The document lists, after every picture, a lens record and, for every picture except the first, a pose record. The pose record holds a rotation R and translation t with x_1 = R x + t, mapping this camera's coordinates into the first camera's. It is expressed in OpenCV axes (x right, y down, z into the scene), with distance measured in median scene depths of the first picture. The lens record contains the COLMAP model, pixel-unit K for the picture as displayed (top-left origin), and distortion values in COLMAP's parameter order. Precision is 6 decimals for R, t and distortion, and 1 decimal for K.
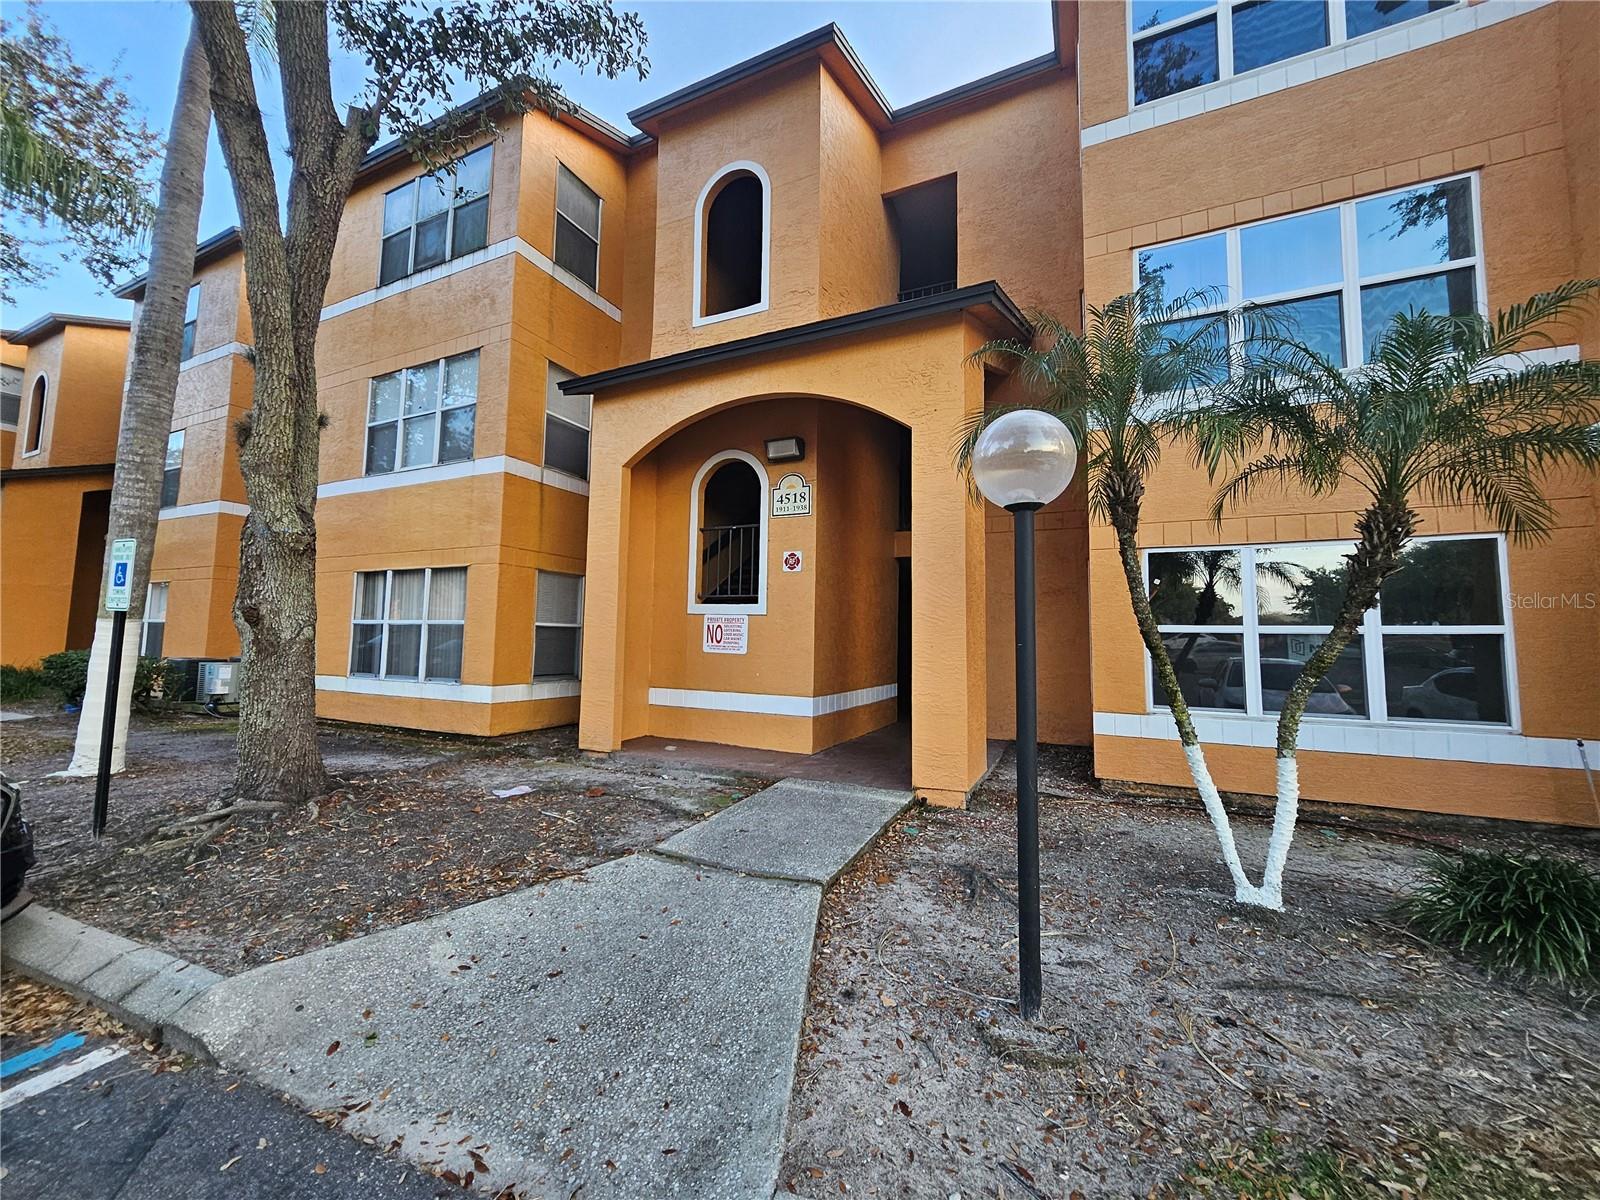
lens RADIAL K [[629.8, 0, 789.2], [0, 629.8, 586.7], [0, 0, 1]] dist [0.010369, -0.003869]
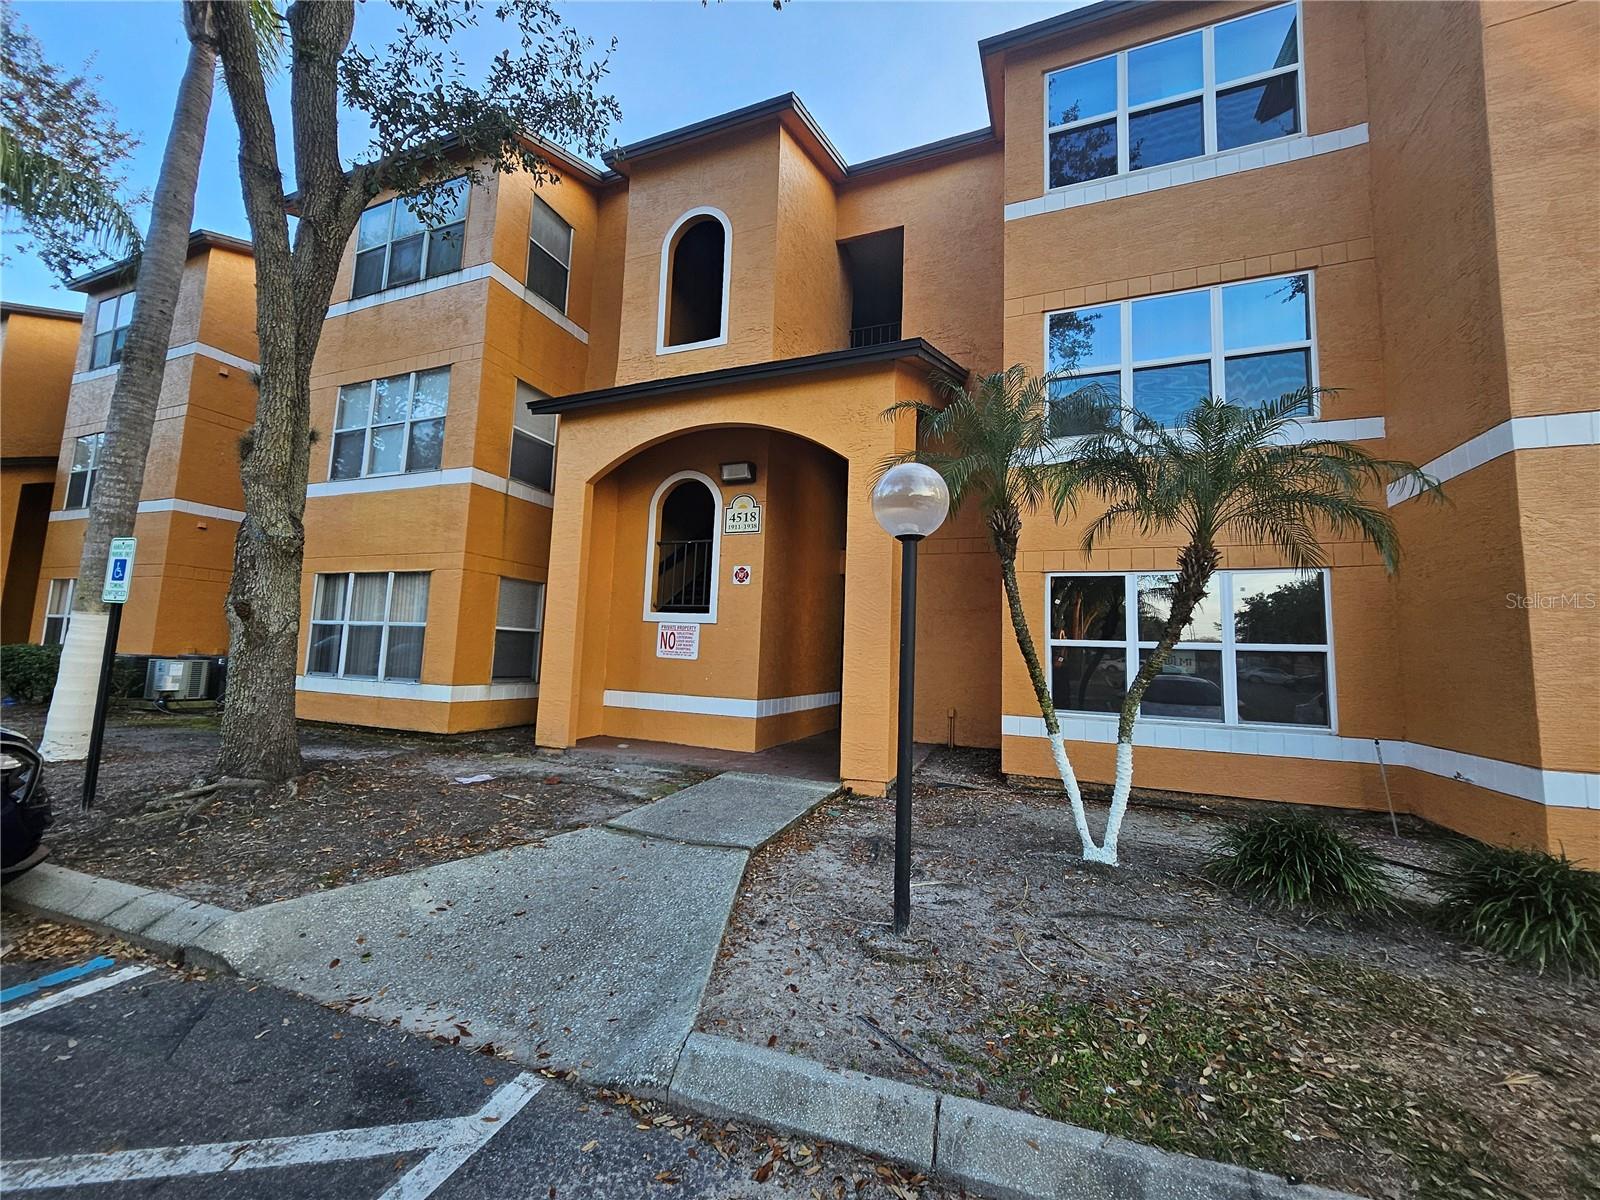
lens RADIAL K [[629.8, 0, 789.2], [0, 629.8, 586.7], [0, 0, 1]] dist [0.010369, -0.003869]
pose [[0.997570, 0.027119, 0.064171, 0.022925], [-0.025633, 0.999386, -0.023871, 0.004848], [-0.064779, 0.022168, 0.997653, -0.121454]]
